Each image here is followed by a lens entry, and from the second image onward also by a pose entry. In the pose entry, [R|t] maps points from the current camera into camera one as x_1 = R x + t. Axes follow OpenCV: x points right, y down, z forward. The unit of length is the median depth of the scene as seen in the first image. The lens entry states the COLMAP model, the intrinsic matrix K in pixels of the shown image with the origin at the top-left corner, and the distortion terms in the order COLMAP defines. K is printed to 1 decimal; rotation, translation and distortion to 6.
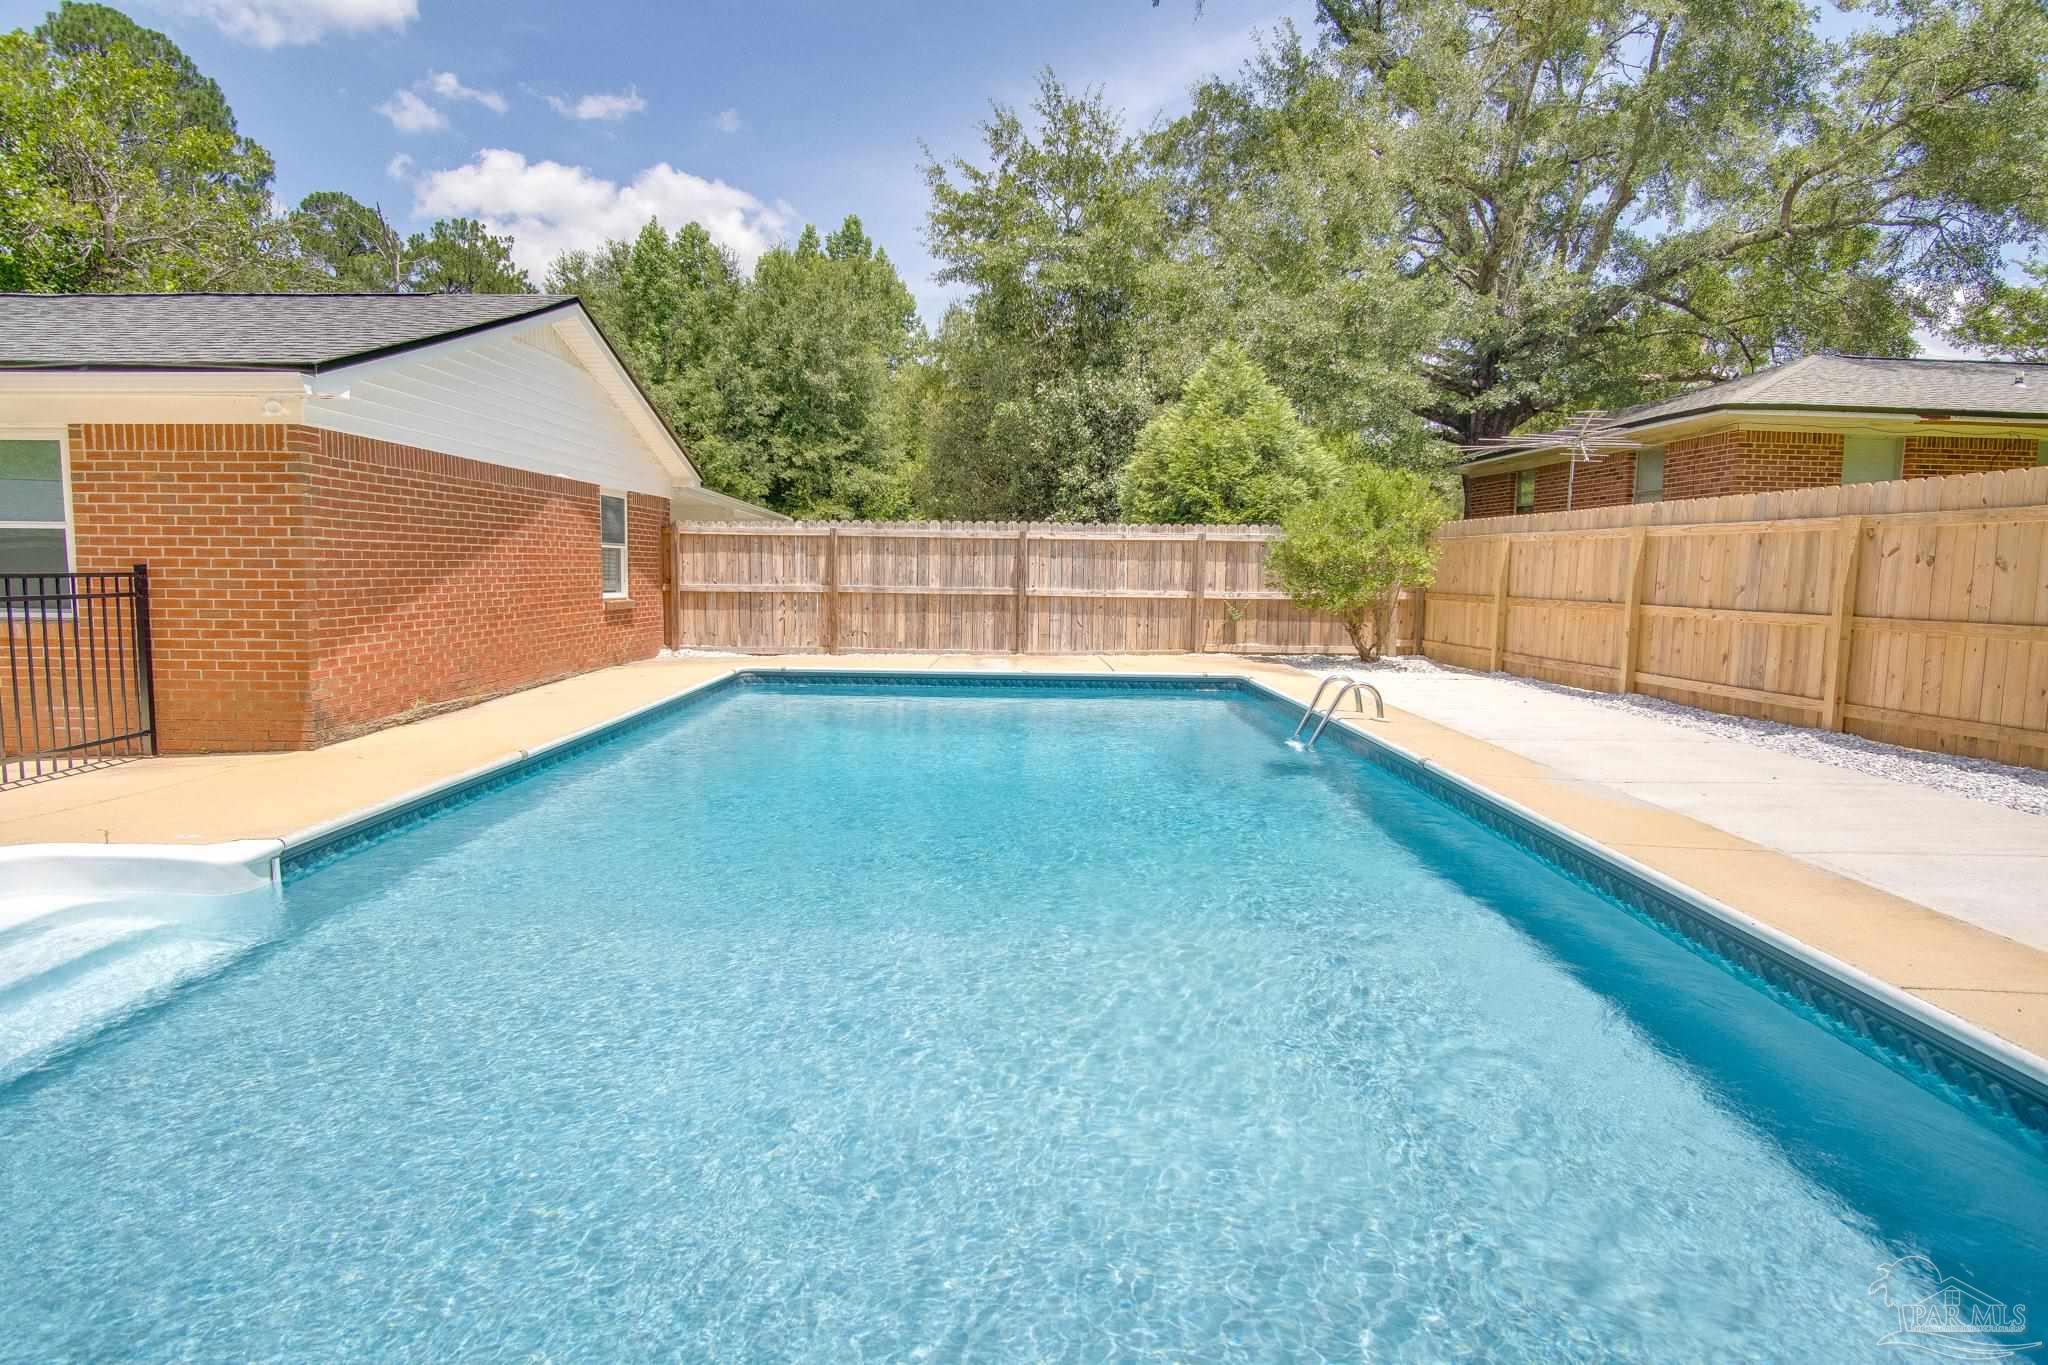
lens RADIAL K [[1112.9, 0, 1024.0], [0, 1112.9, 682.5], [0, 0, 1]] dist [-0.000058, -0.000109]
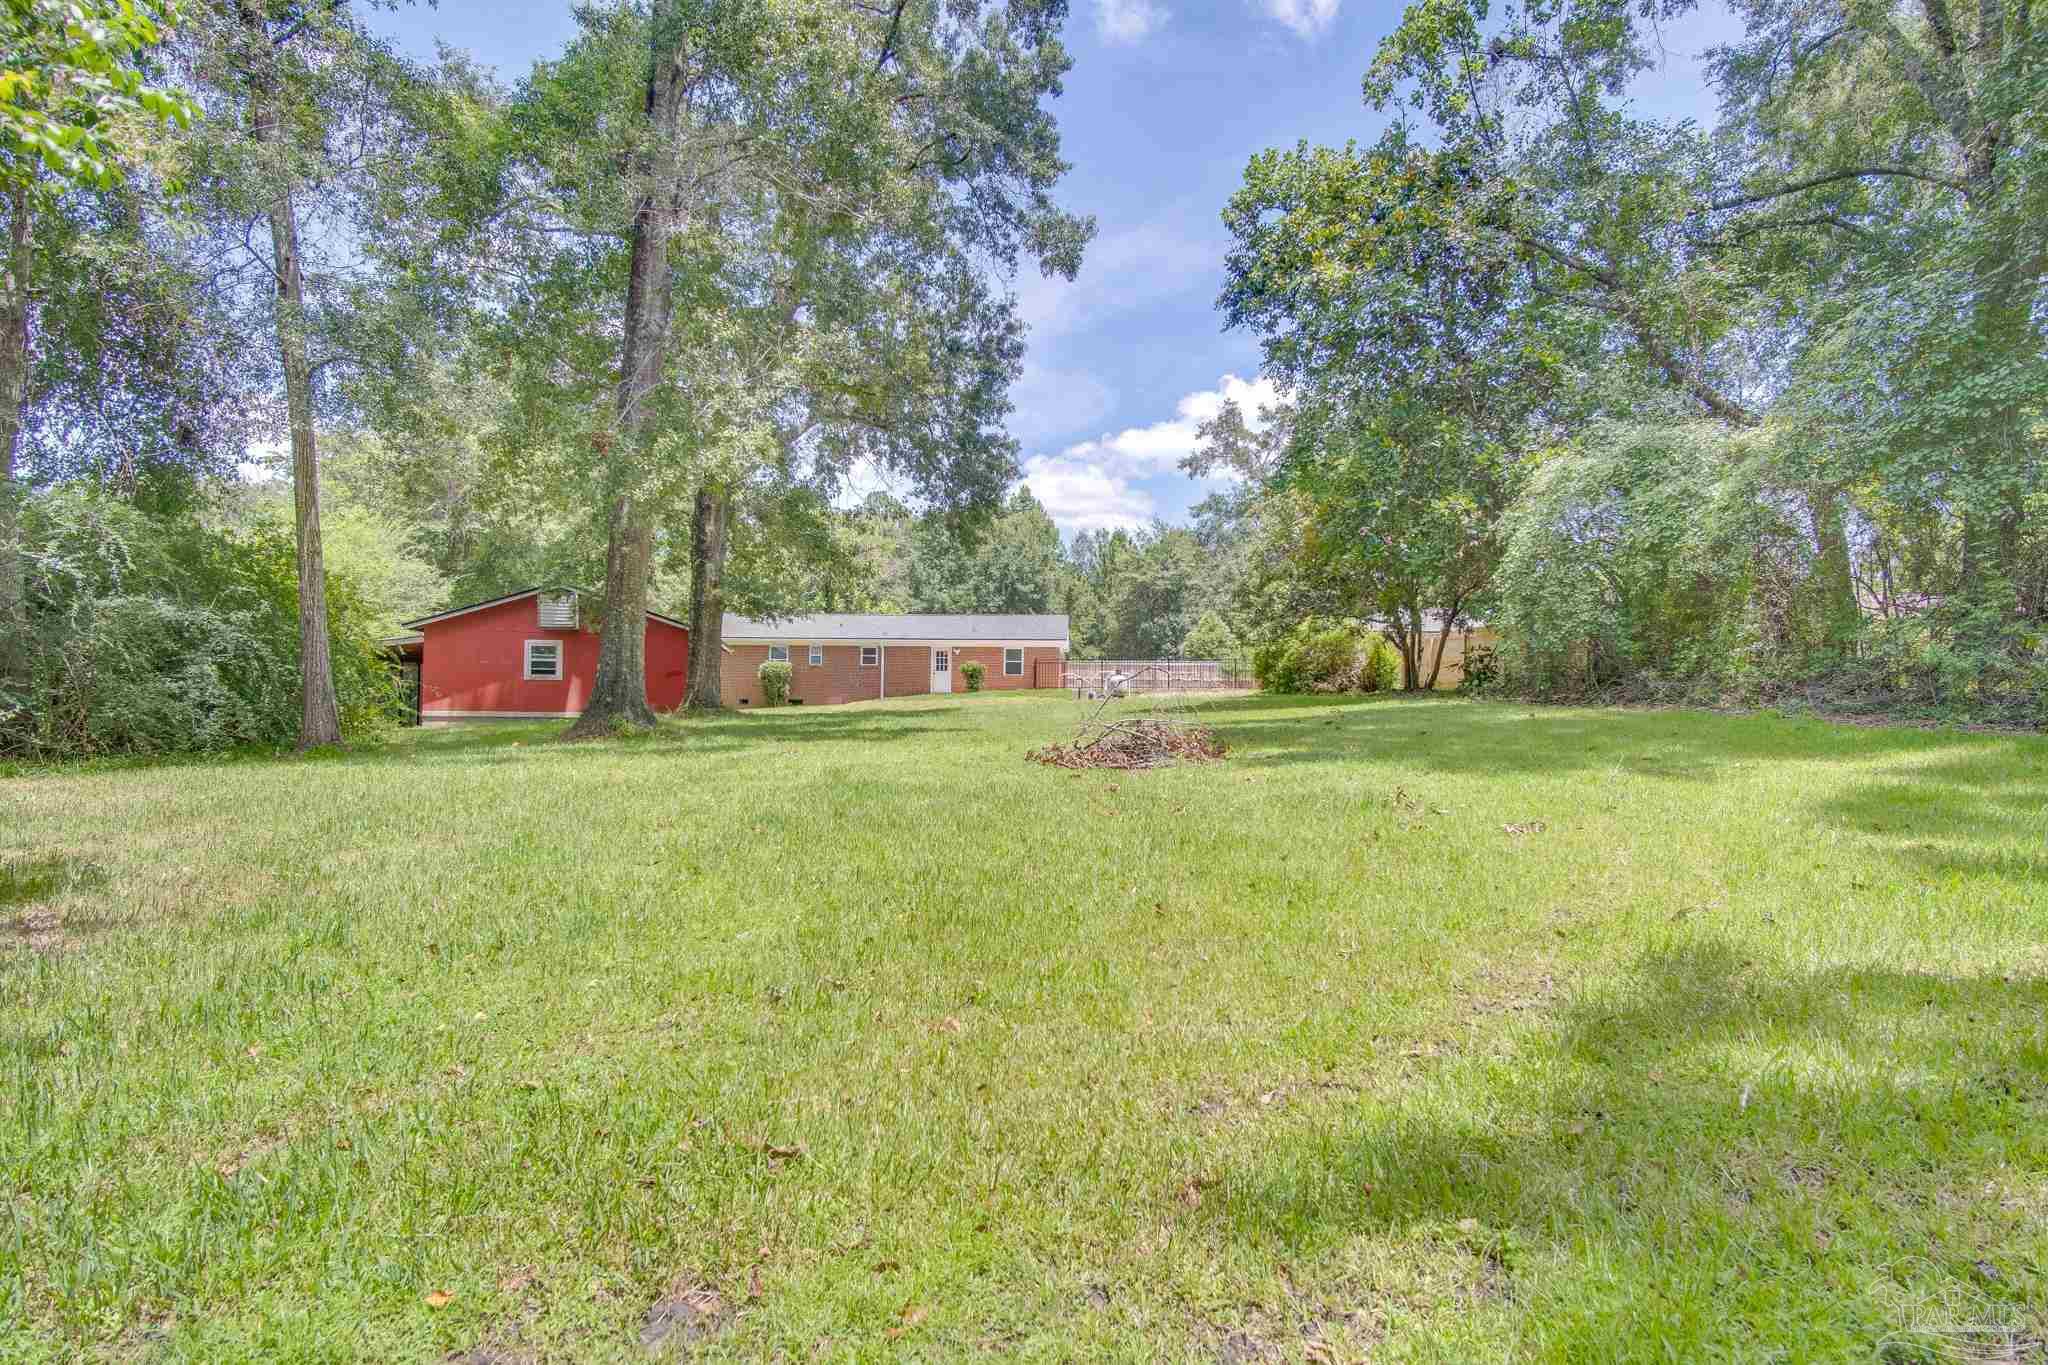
lens RADIAL K [[1112.9, 0, 1024.0], [0, 1112.9, 682.5], [0, 0, 1]] dist [-0.000058, -0.000109]
pose [[0.997568, -0.004986, -0.069526, -0.135810], [-0.003959, 0.991775, -0.127931, 0.313766], [0.069592, 0.127896, 0.989343, -2.091061]]
